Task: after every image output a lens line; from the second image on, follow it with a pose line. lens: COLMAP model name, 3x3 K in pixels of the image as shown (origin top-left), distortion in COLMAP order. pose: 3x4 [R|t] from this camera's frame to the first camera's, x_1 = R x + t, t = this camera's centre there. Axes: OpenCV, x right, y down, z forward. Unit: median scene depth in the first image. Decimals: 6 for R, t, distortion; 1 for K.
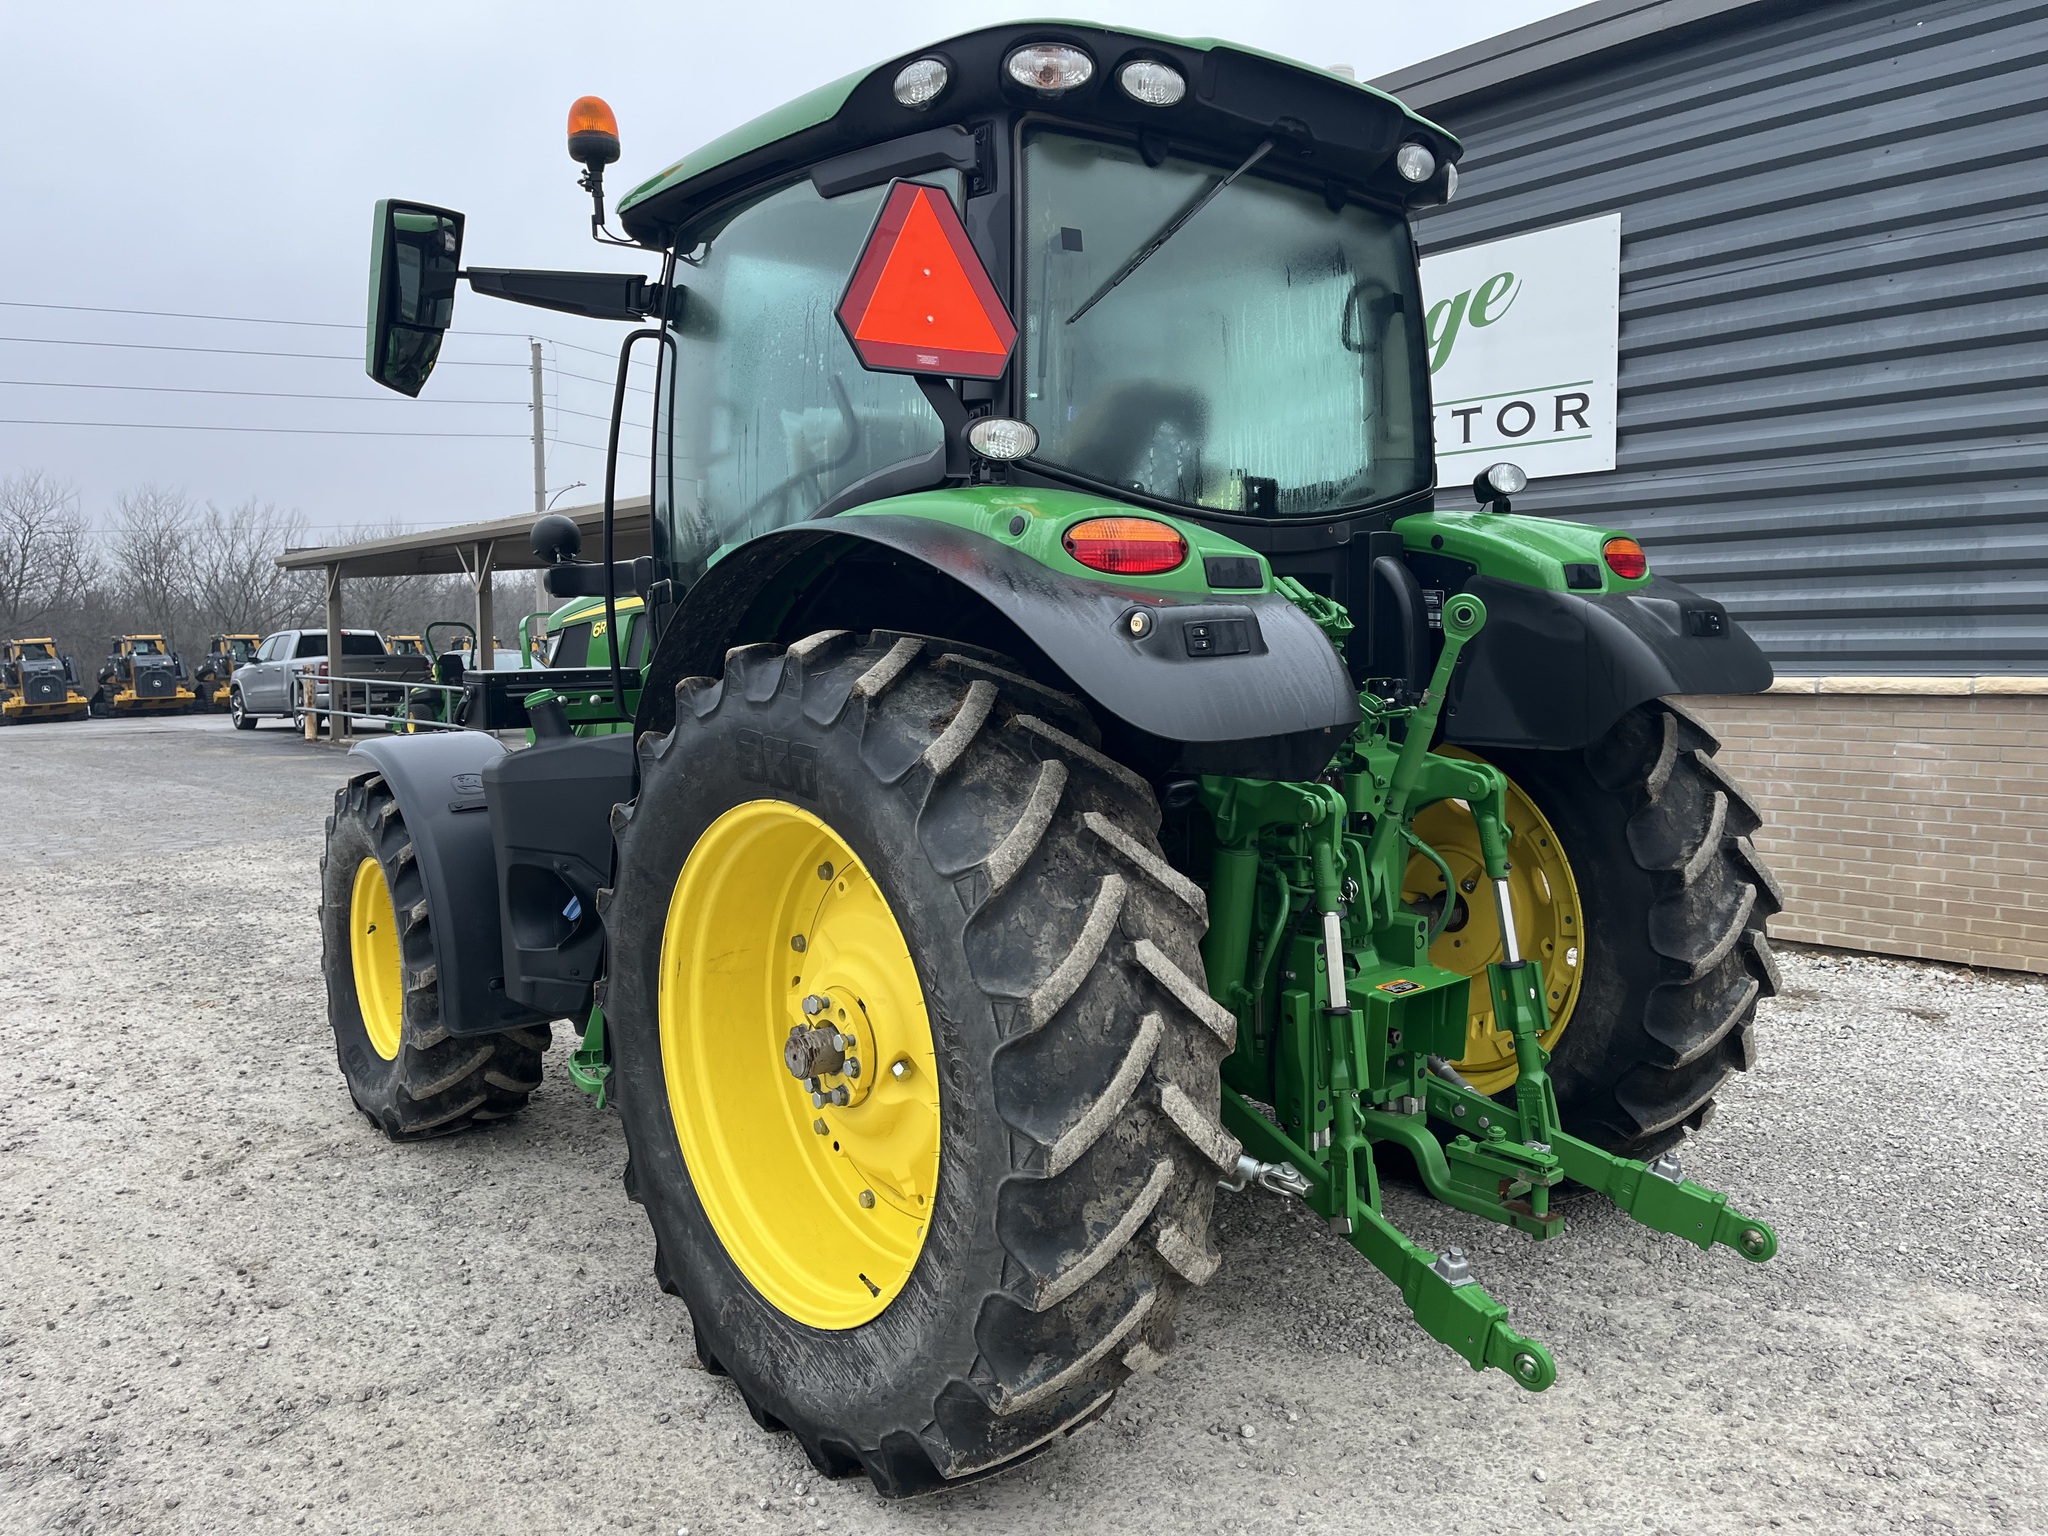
lens RADIAL K [[1540.3, 0, 1032.1], [0, 1540.3, 747.0], [0, 0, 1]] dist [0.071837, -0.093533]
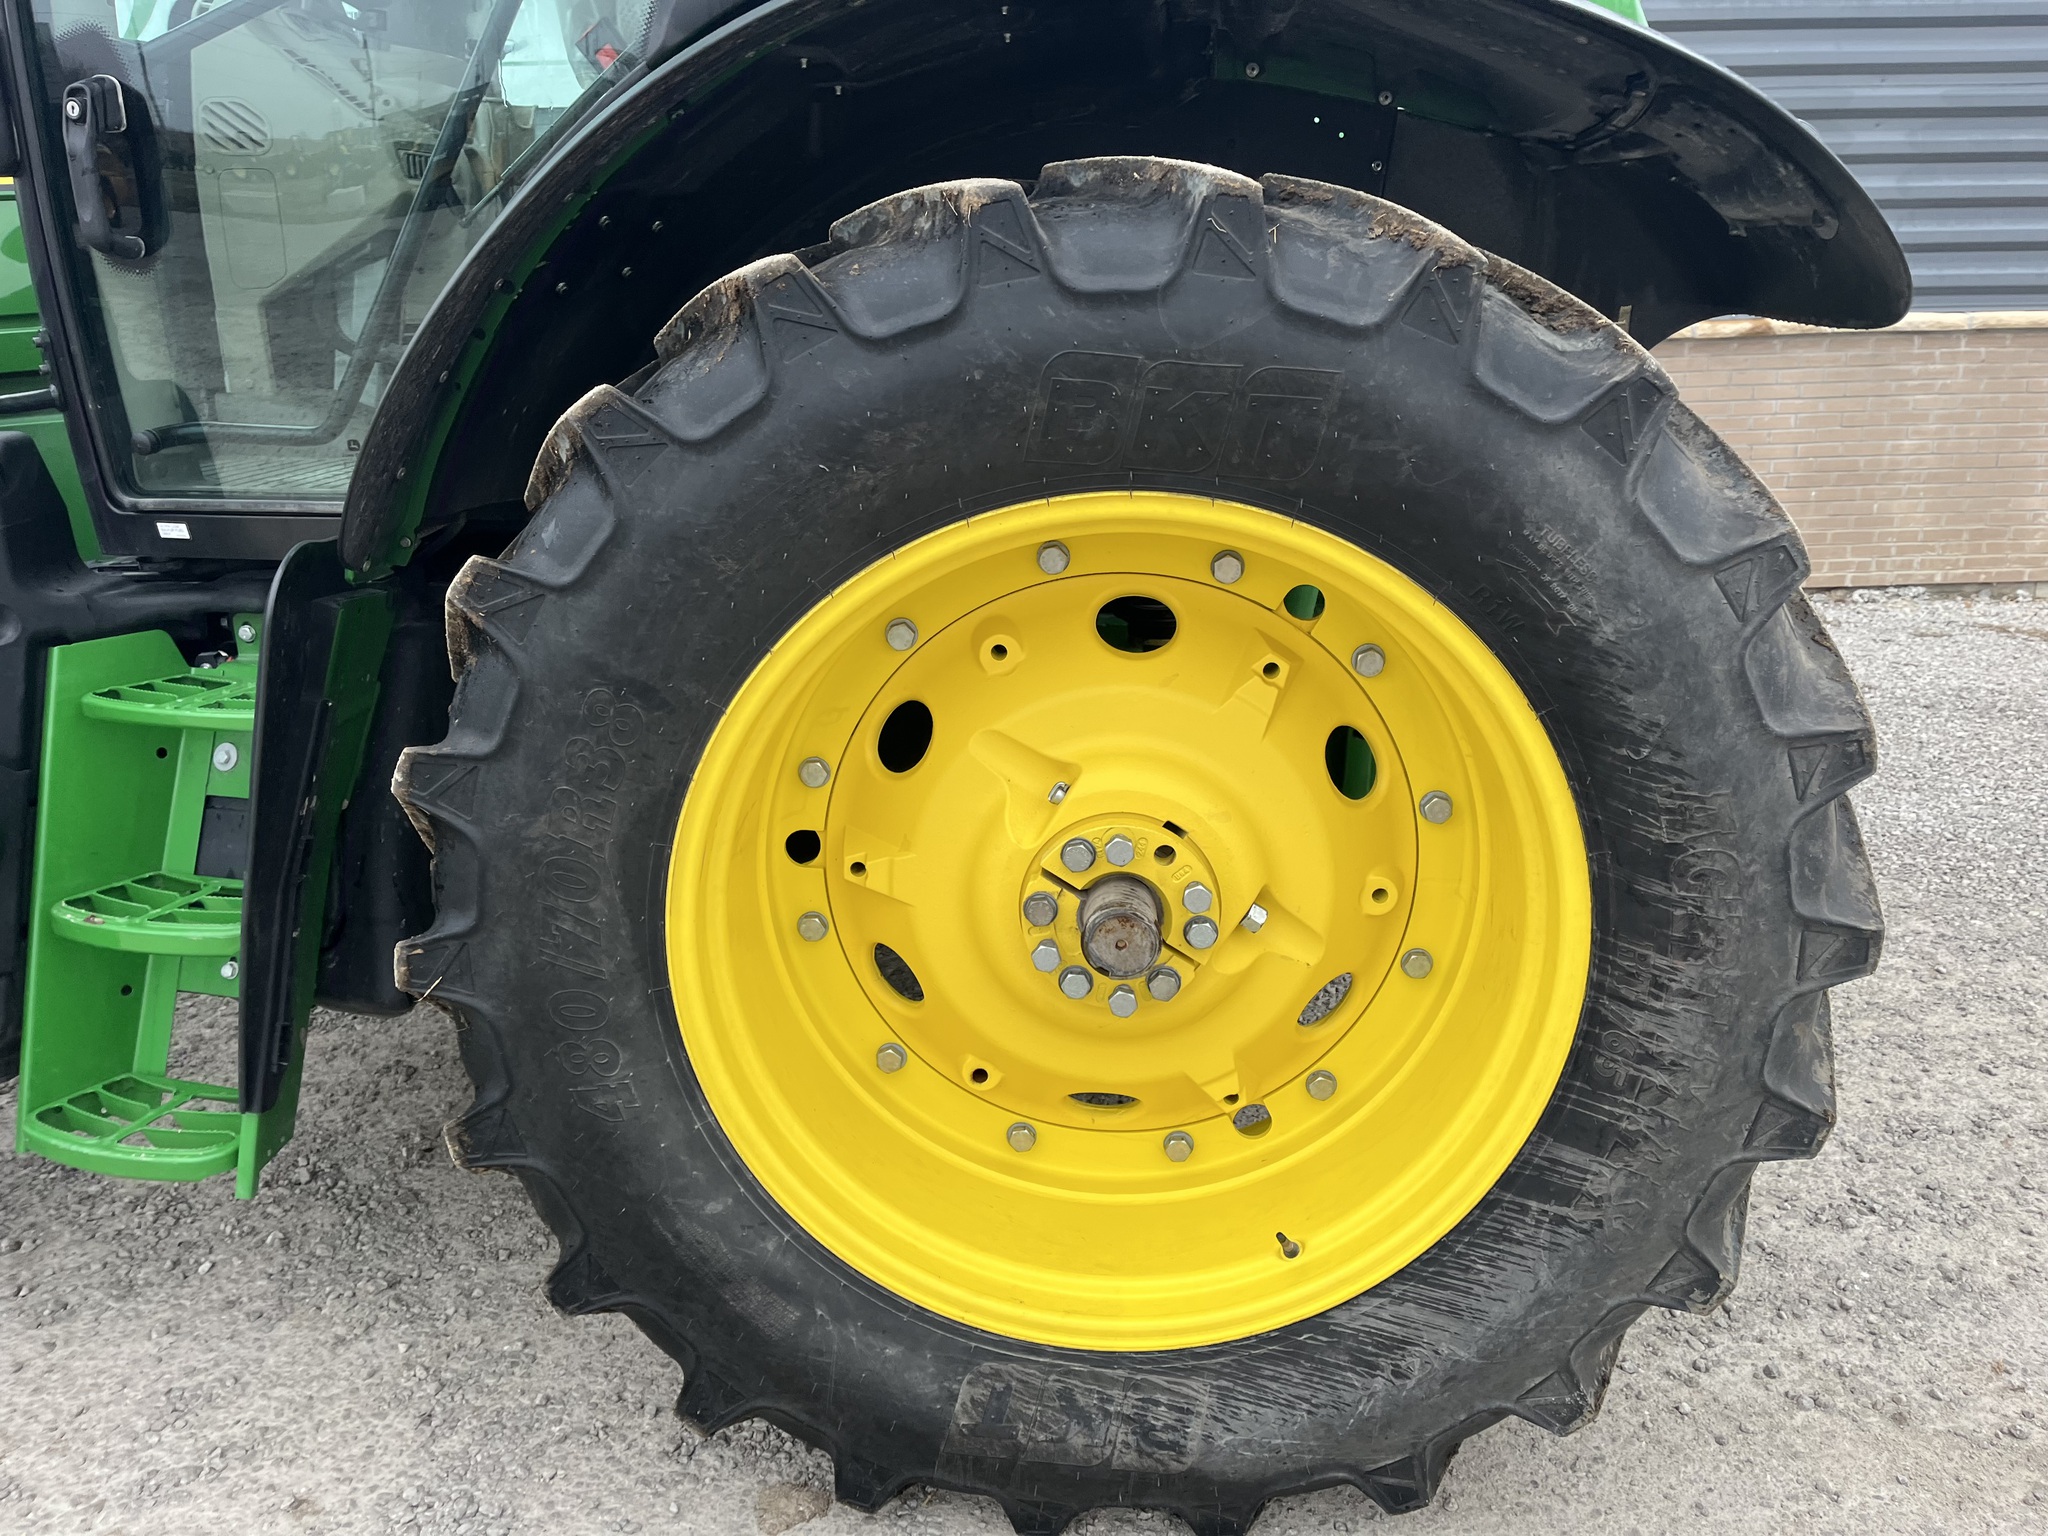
lens RADIAL K [[1540.3, 0, 1046.1], [0, 1540.3, 775.6], [0, 0, 1]] dist [0.071837, -0.093533]
pose [[0.670361, -0.209163, 0.711946, -0.424766], [0.065345, 0.972363, 0.224143, 0.006325], [-0.739152, -0.103734, 0.665502, 0.483440]]
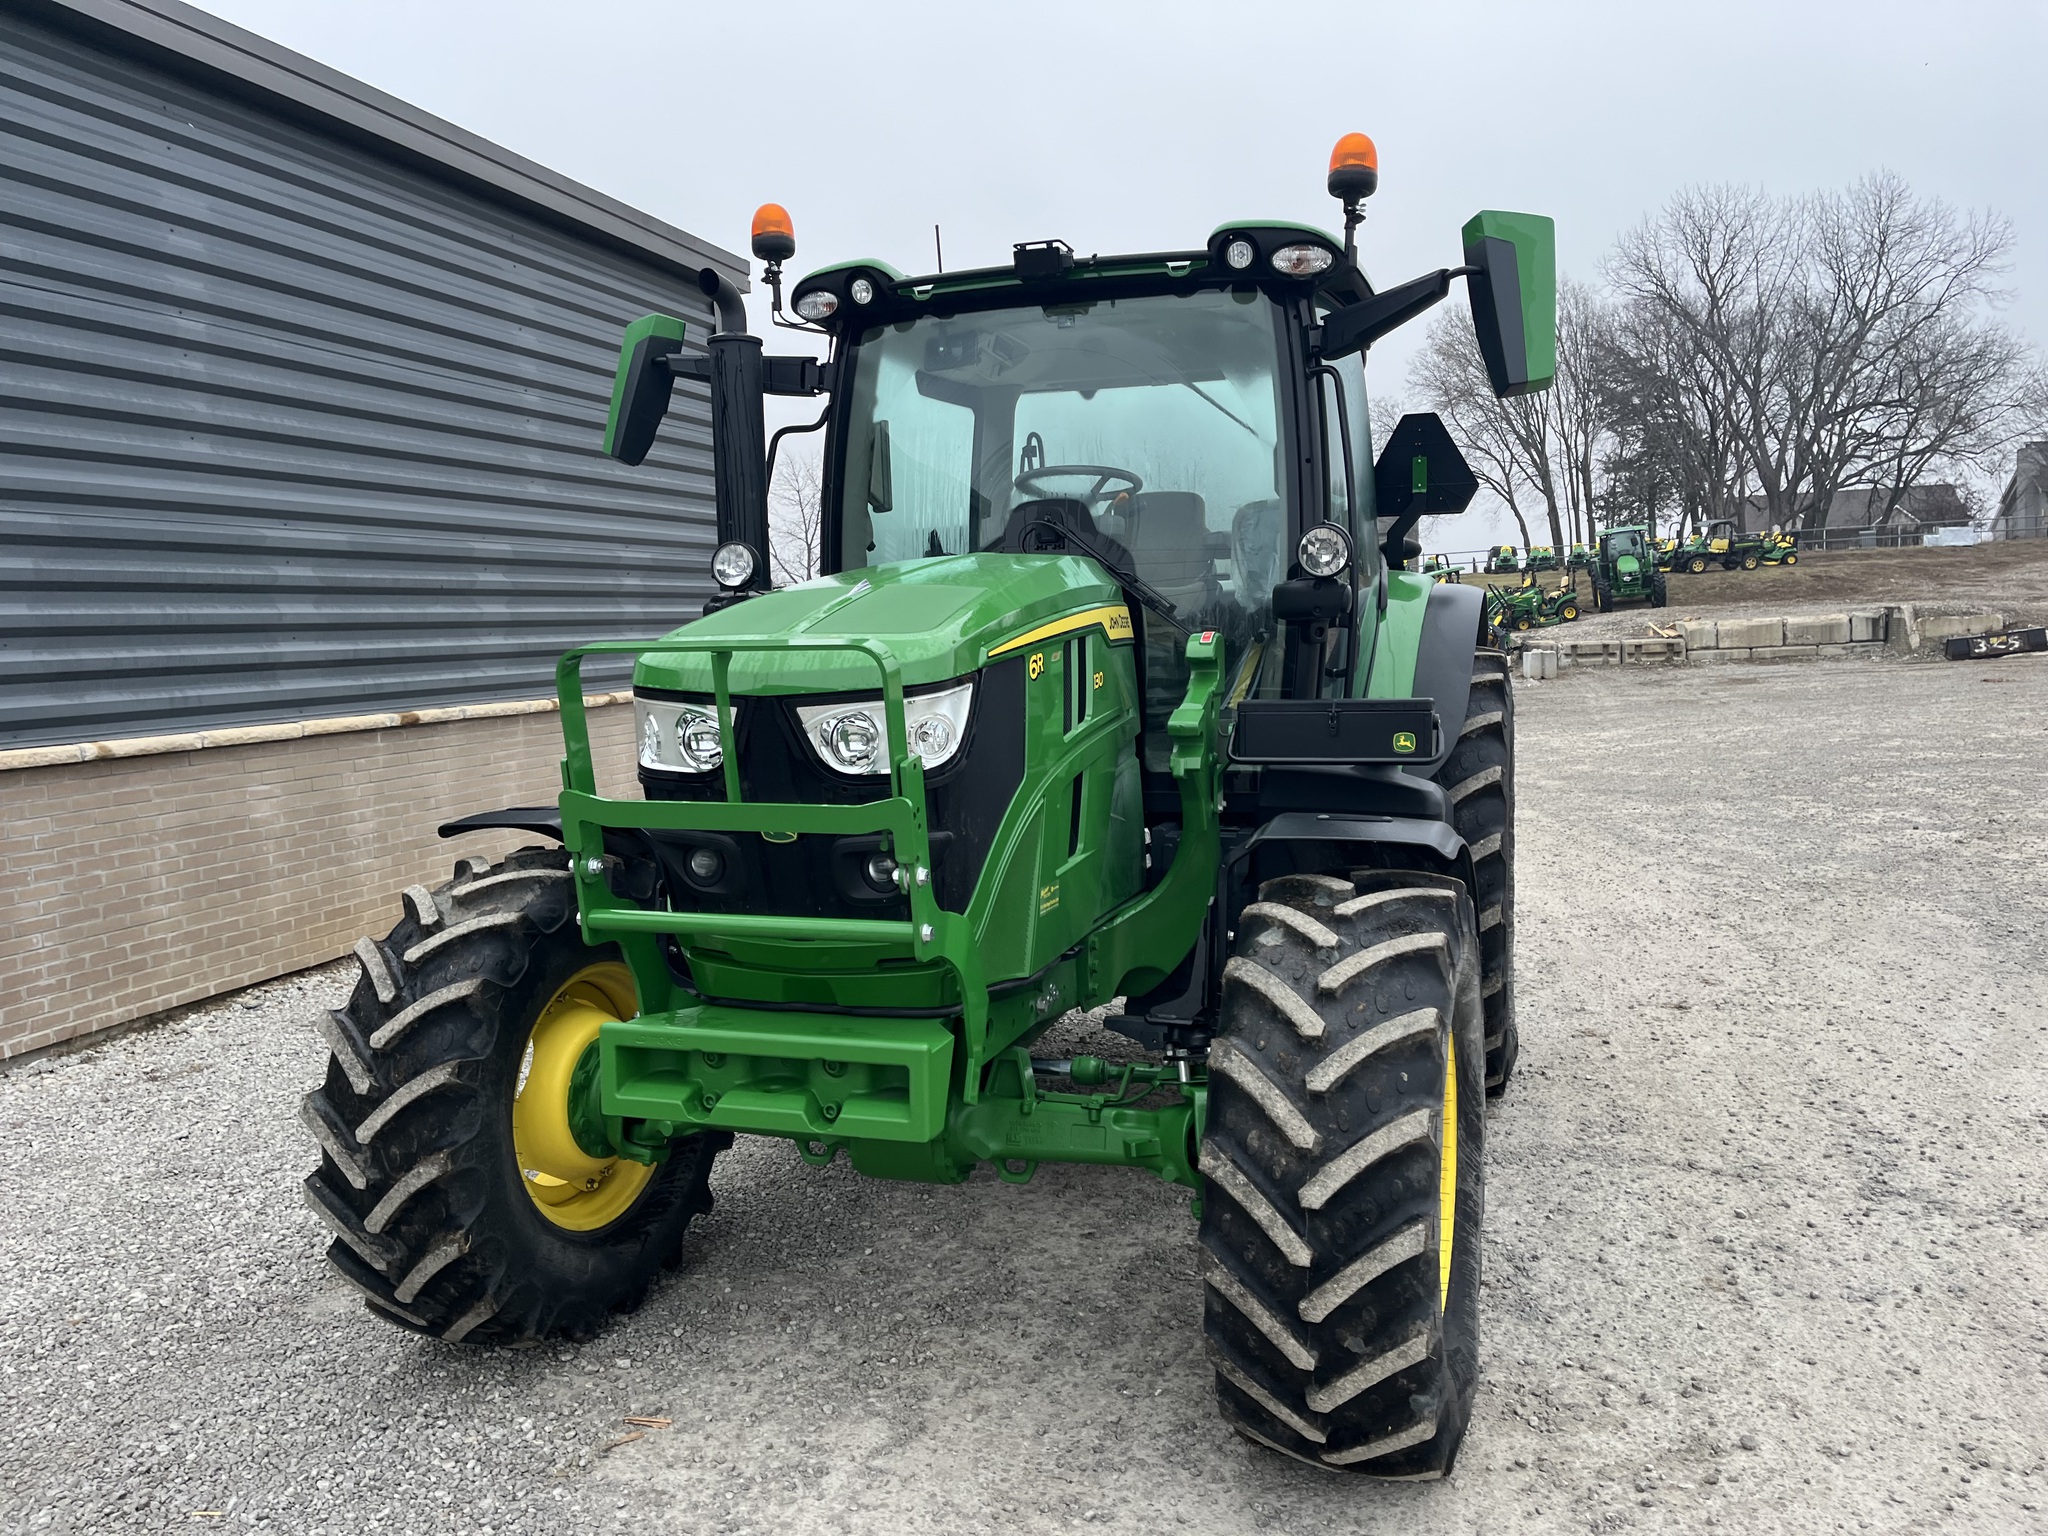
lens RADIAL K [[1540.3, 0, 1034.3], [0, 1540.3, 748.6], [0, 0, 1]] dist [0.071837, -0.093533]
pose [[-0.522641, -0.037529, 0.851726, -1.085628], [0.097546, 0.989838, 0.103471, -0.146284], [-0.846954, 0.137161, -0.513669, 1.802690]]
